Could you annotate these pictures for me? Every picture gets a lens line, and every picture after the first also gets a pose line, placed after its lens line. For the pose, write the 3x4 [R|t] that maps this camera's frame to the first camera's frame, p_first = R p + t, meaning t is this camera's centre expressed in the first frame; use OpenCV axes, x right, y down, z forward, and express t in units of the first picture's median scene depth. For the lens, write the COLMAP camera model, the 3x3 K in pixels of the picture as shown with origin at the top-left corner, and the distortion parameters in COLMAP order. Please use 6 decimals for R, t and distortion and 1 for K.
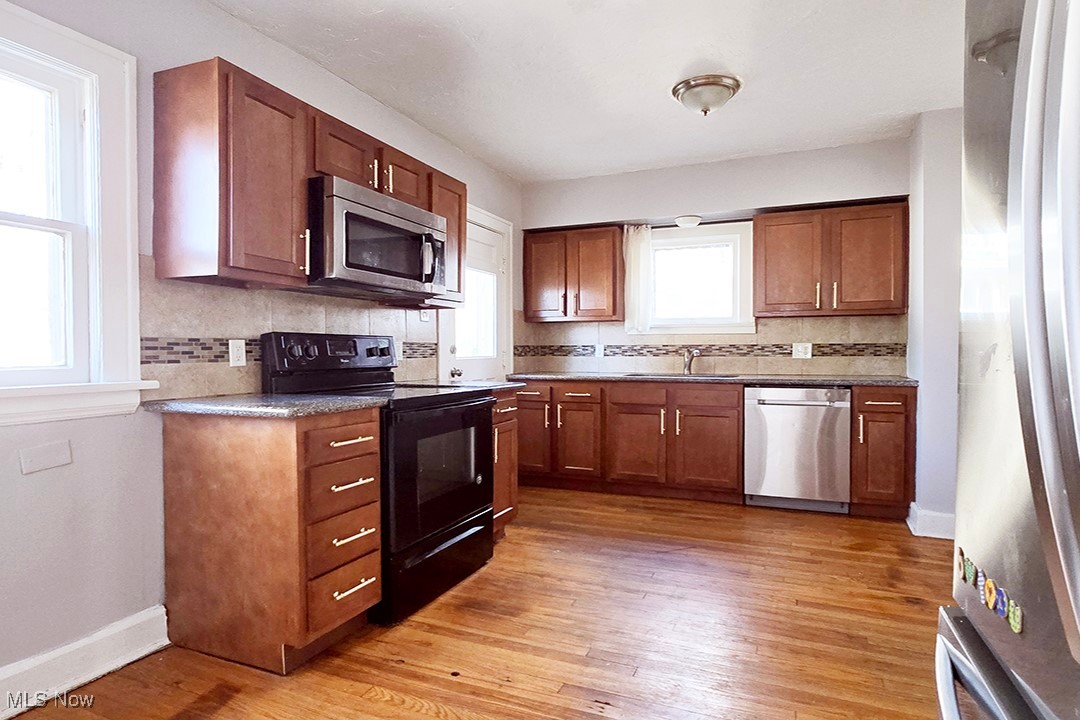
lens RADIAL K [[607.5, 0, 539.2], [0, 607.5, 357.2], [0, 0, 1]] dist [-0.007643, -0.000555]
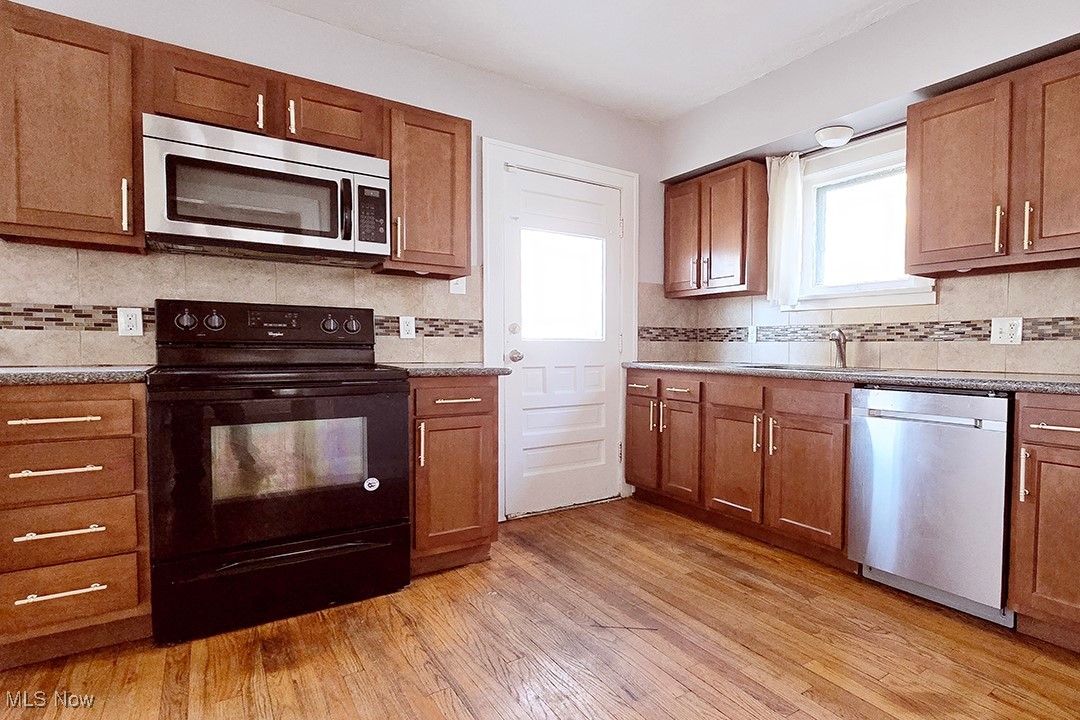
lens RADIAL K [[641.8, 0, 541.0], [0, 641.8, 362.7], [0, 0, 1]] dist [-0.002657, 0.000448]
pose [[0.884063, 0.027628, -0.466550, 0.332248], [-0.017781, 0.999517, 0.025495, 0.012148], [0.467028, -0.014243, 0.884128, 0.254203]]
